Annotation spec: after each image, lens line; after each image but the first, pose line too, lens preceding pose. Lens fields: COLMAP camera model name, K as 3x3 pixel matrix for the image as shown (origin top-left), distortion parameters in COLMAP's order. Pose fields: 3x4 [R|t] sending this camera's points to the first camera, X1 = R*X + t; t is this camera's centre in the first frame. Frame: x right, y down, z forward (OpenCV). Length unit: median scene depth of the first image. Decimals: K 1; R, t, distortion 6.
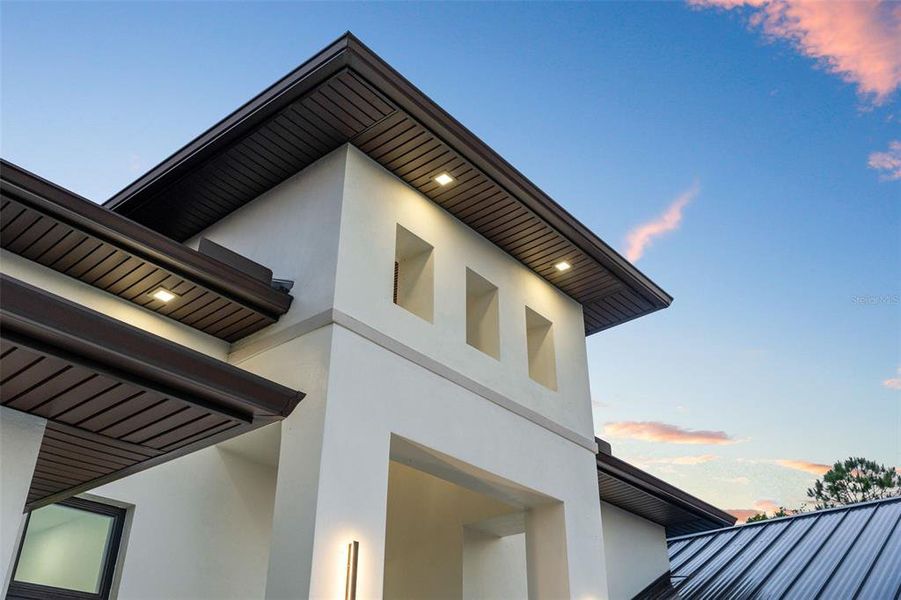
lens RADIAL K [[829.5, 0, 450.5], [0, 829.5, 300.0], [0, 0, 1]] dist [-0.004435, -0.002872]
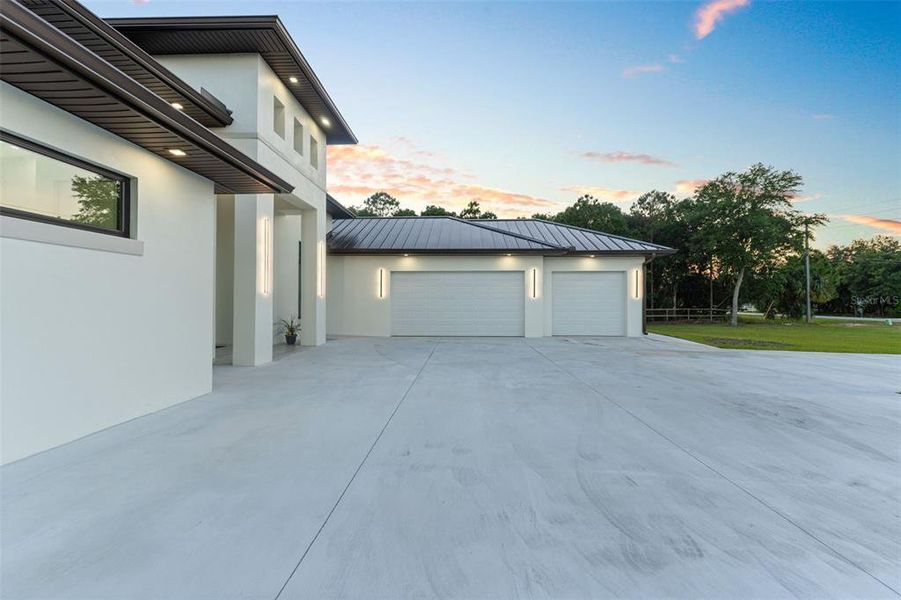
lens RADIAL K [[359.7, 0, 450.5], [0, 359.7, 300.0], [0, 0, 1]] dist [-0.001433, 0.000066]
pose [[0.779759, -0.002563, 0.626074, -0.299373], [-0.312401, 0.865013, 0.392629, -0.134606], [-0.542569, -0.501743, 0.673701, -0.306272]]
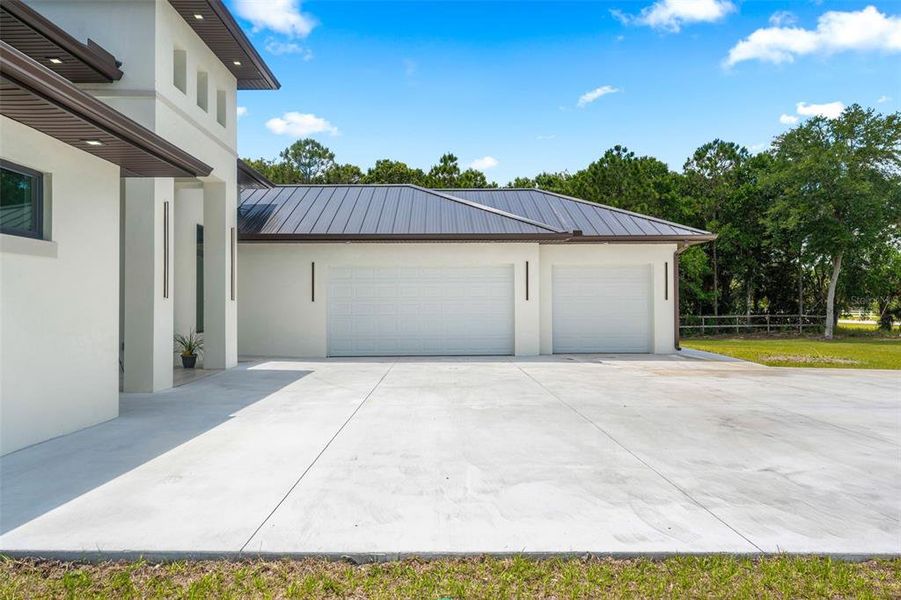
lens RADIAL K [[574.1, 0, 450.5], [0, 574.1, 300.0], [0, 0, 1]] dist [-0.005910, -0.000220]
pose [[0.741988, -0.002728, 0.670408, -0.432980], [-0.328691, 0.870077, 0.367326, -0.236743], [-0.584308, -0.492908, 0.644690, -0.479211]]
